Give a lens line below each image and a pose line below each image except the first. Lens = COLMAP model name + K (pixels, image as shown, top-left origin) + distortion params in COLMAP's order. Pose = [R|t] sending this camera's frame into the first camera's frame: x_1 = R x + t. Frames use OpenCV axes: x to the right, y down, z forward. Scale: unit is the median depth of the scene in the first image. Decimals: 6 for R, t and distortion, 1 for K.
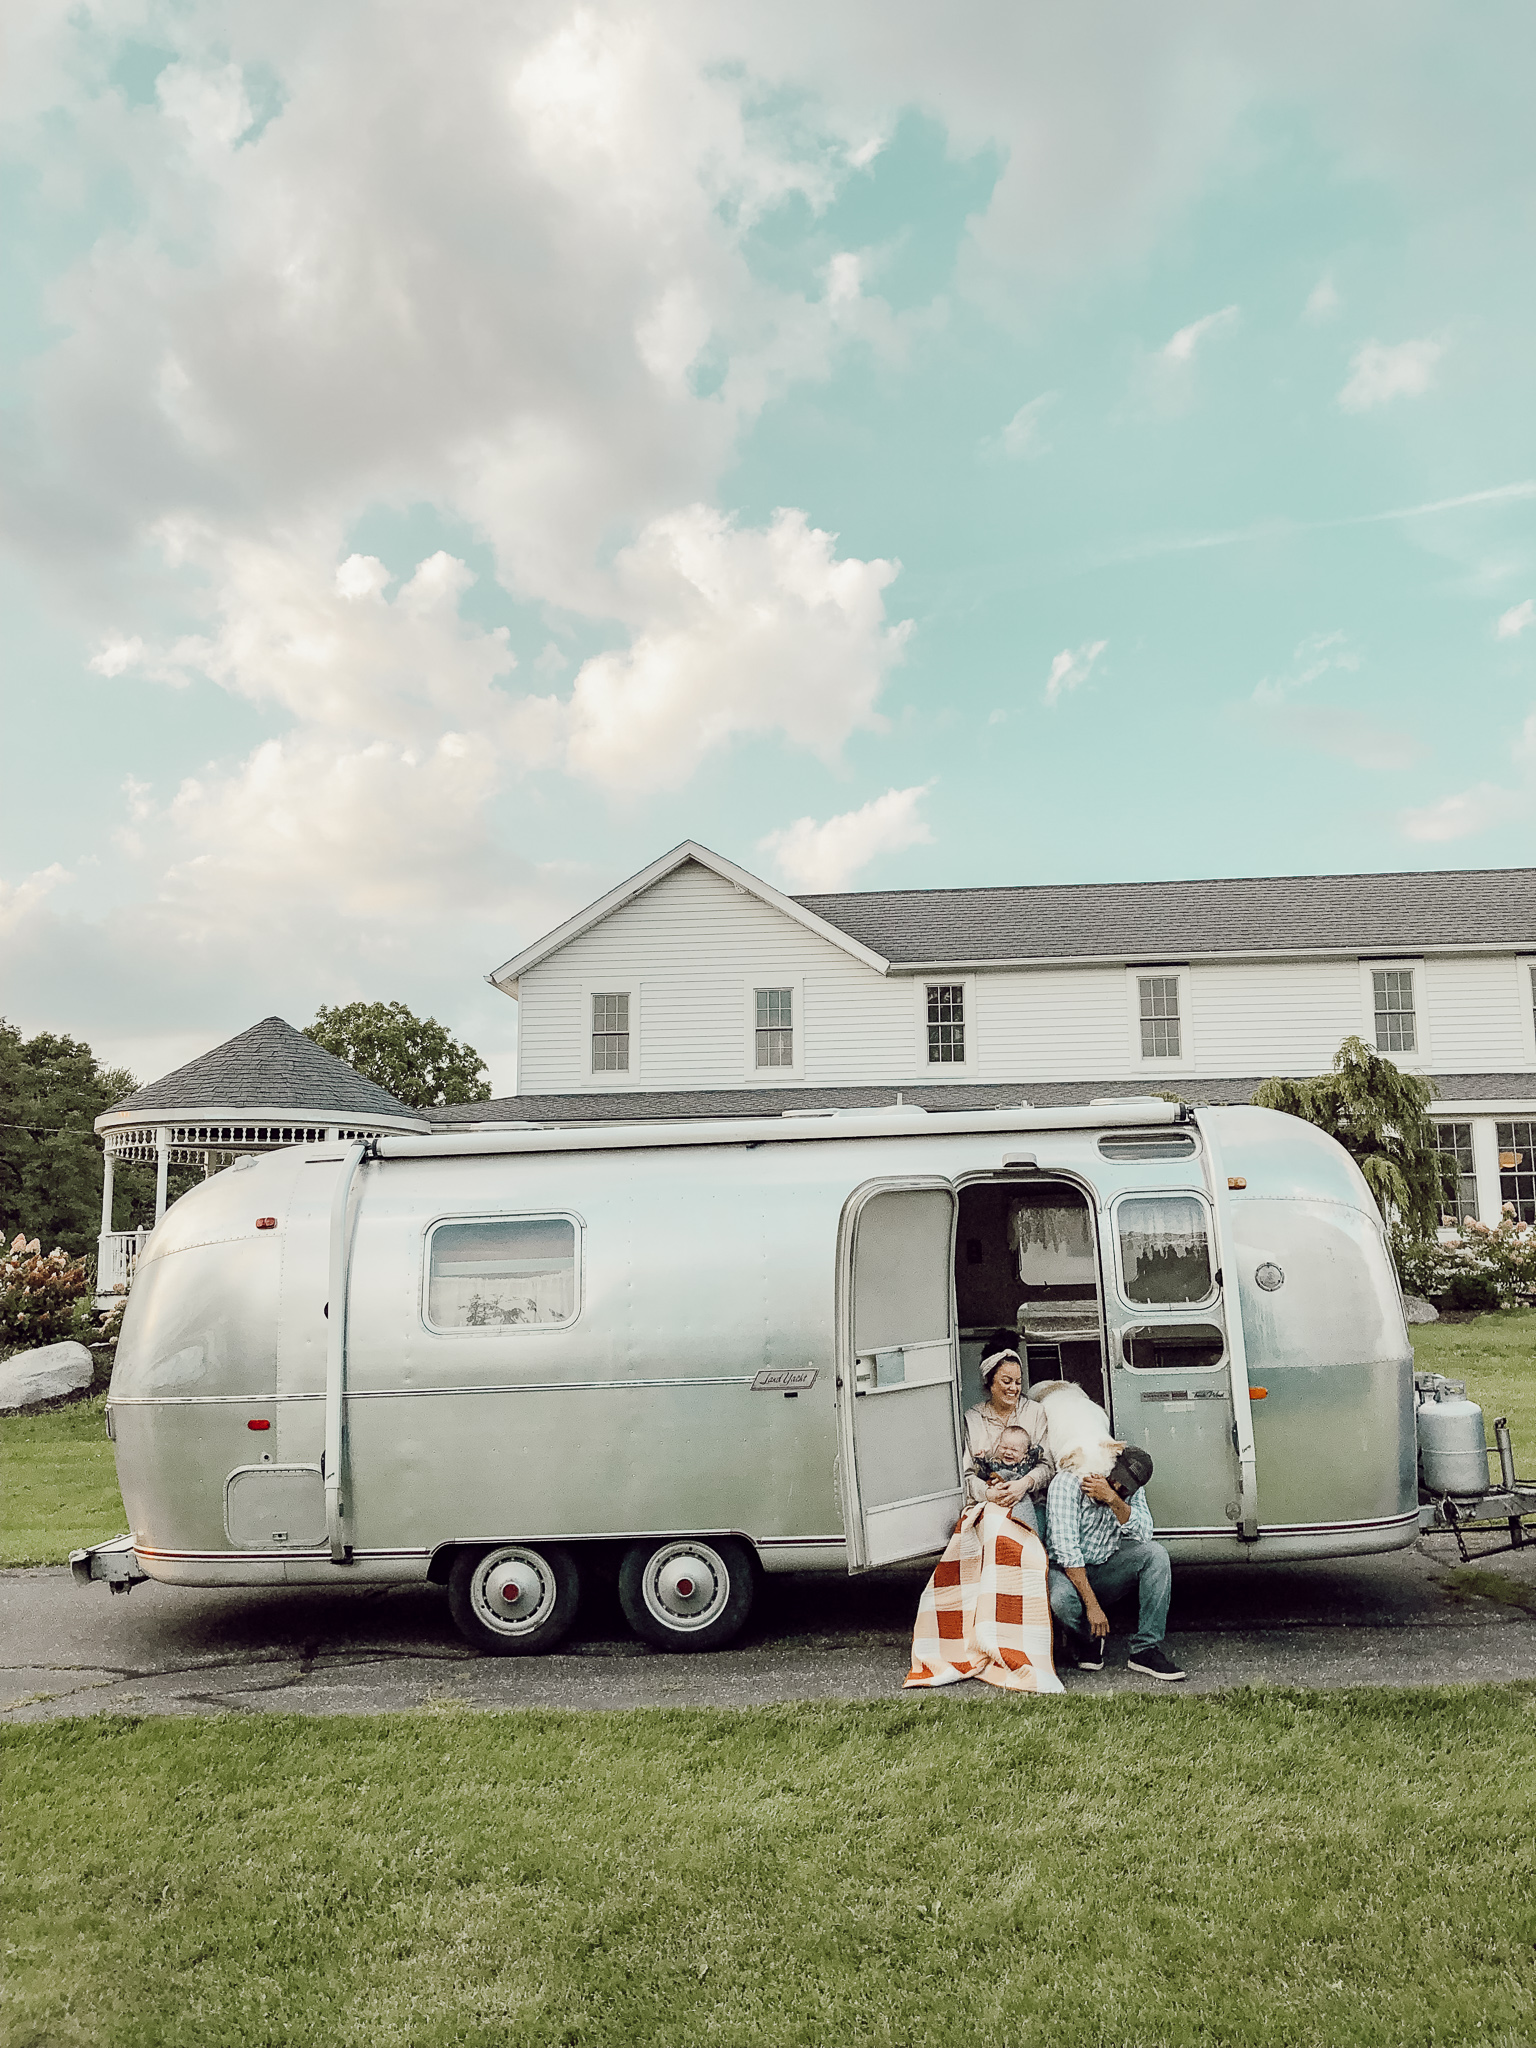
lens RADIAL K [[1669.7, 0, 748.7], [0, 1669.7, 968.5], [0, 0, 1]] dist [0.042498, -0.071912]
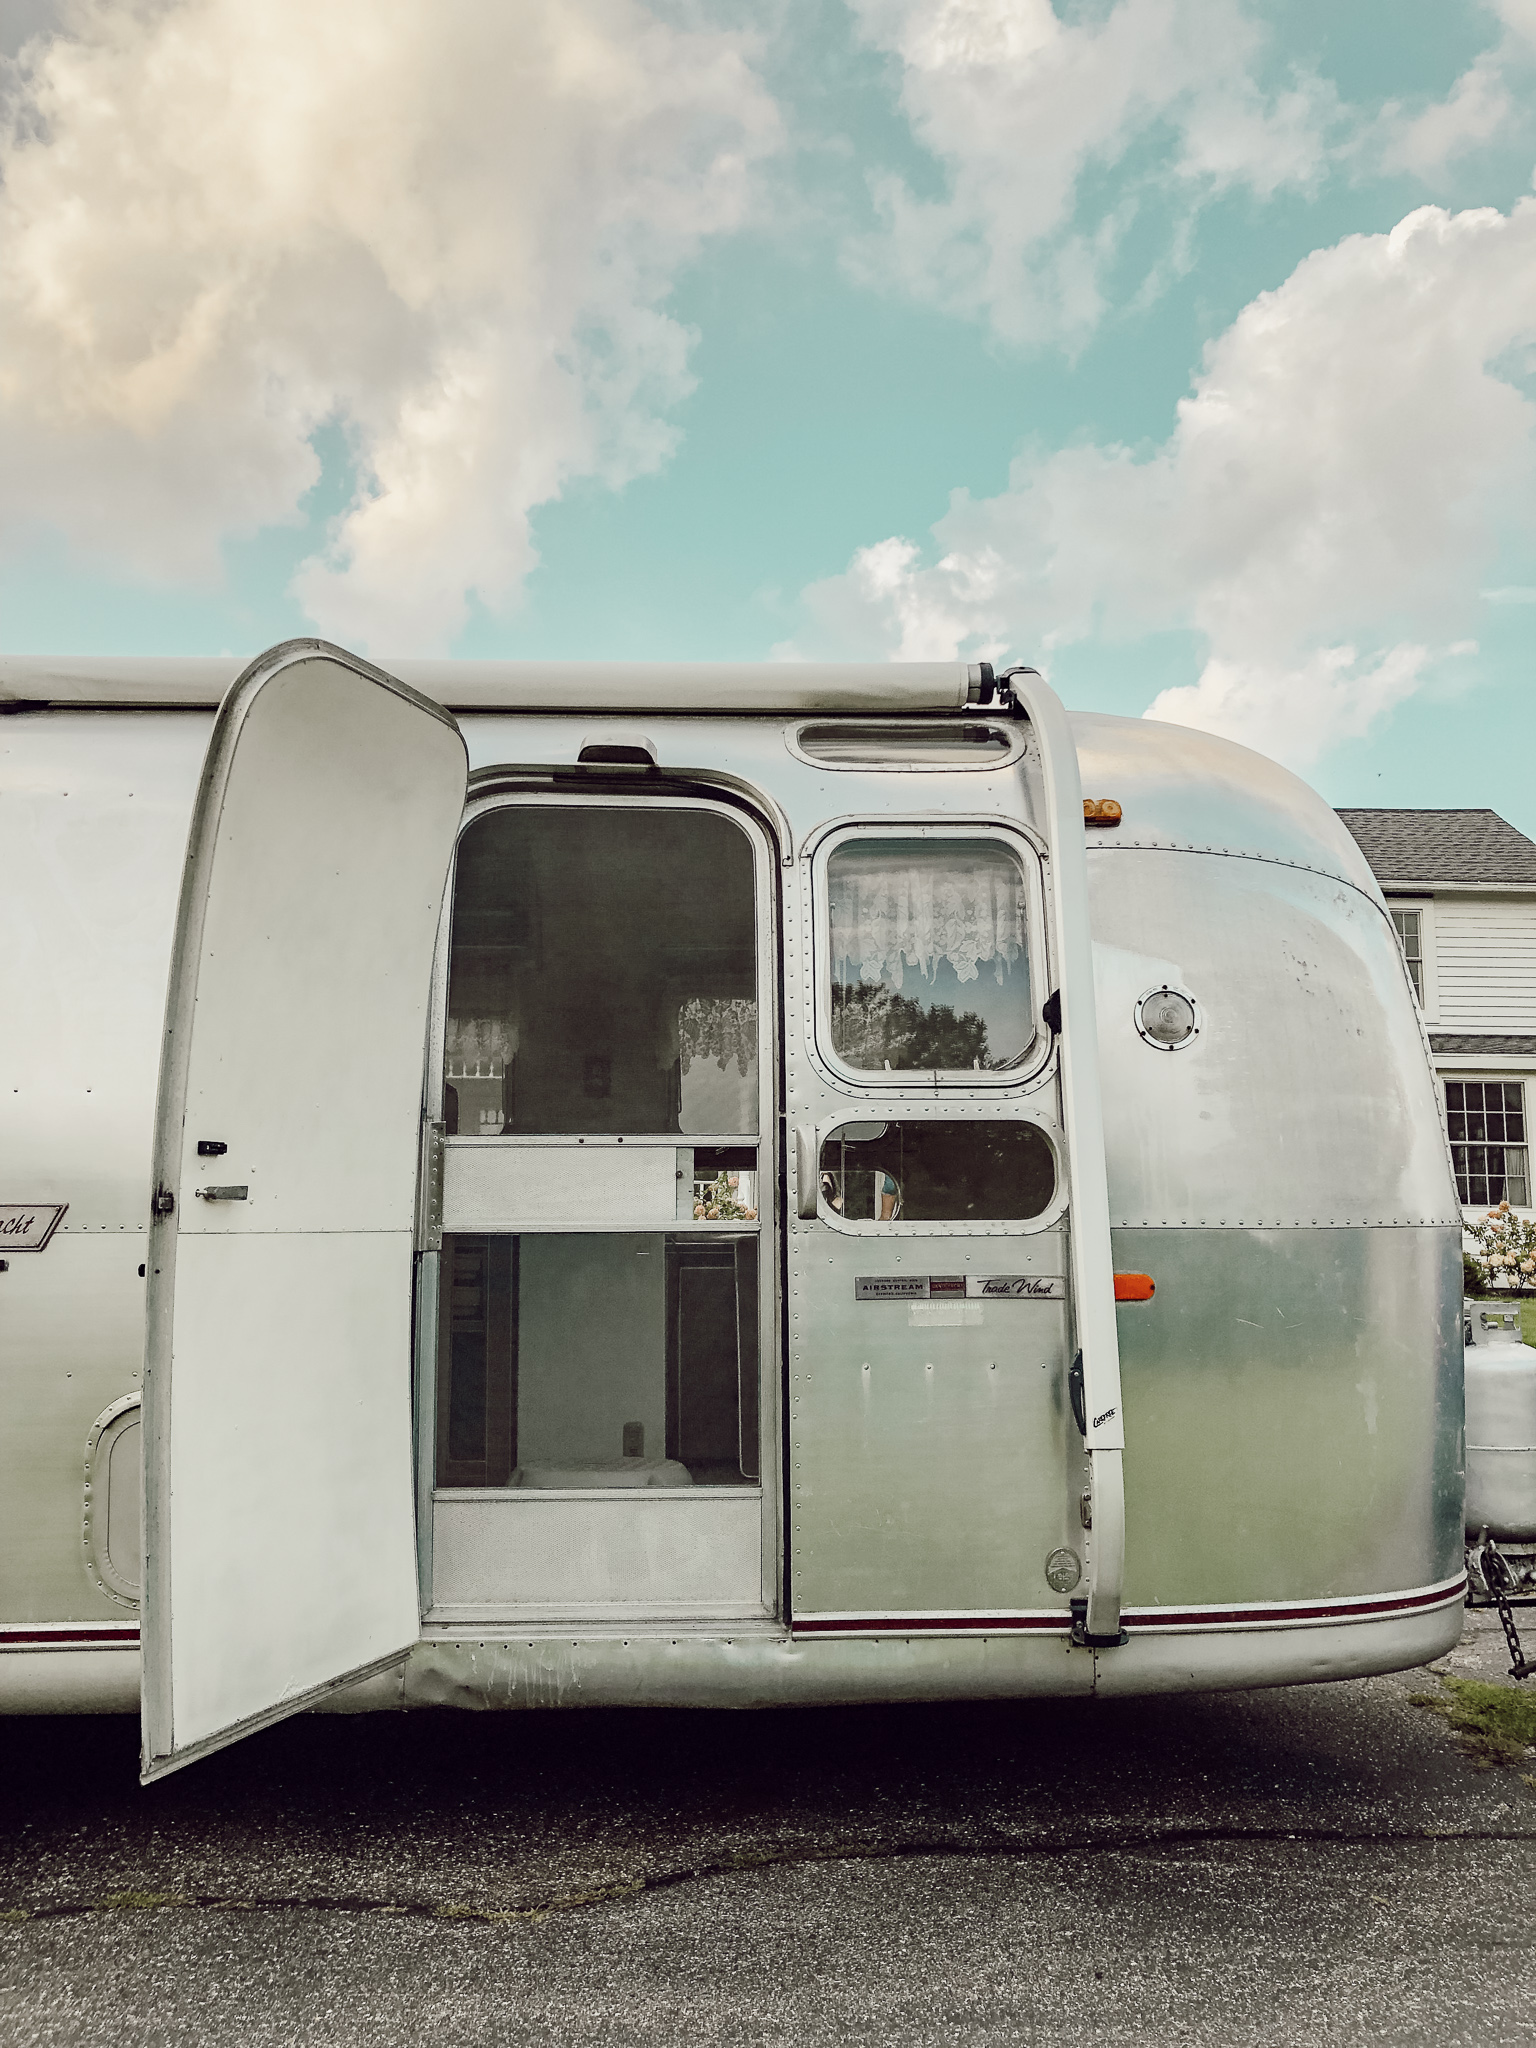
lens RADIAL K [[1669.7, 0, 731.6], [0, 1669.7, 982.7], [0, 0, 1]] dist [0.042498, -0.071912]
pose [[0.991471, 0.052777, 0.119163, 0.148096], [-0.052036, 0.998602, -0.009330, 0.182674], [-0.119488, 0.003050, 0.992831, 0.585606]]
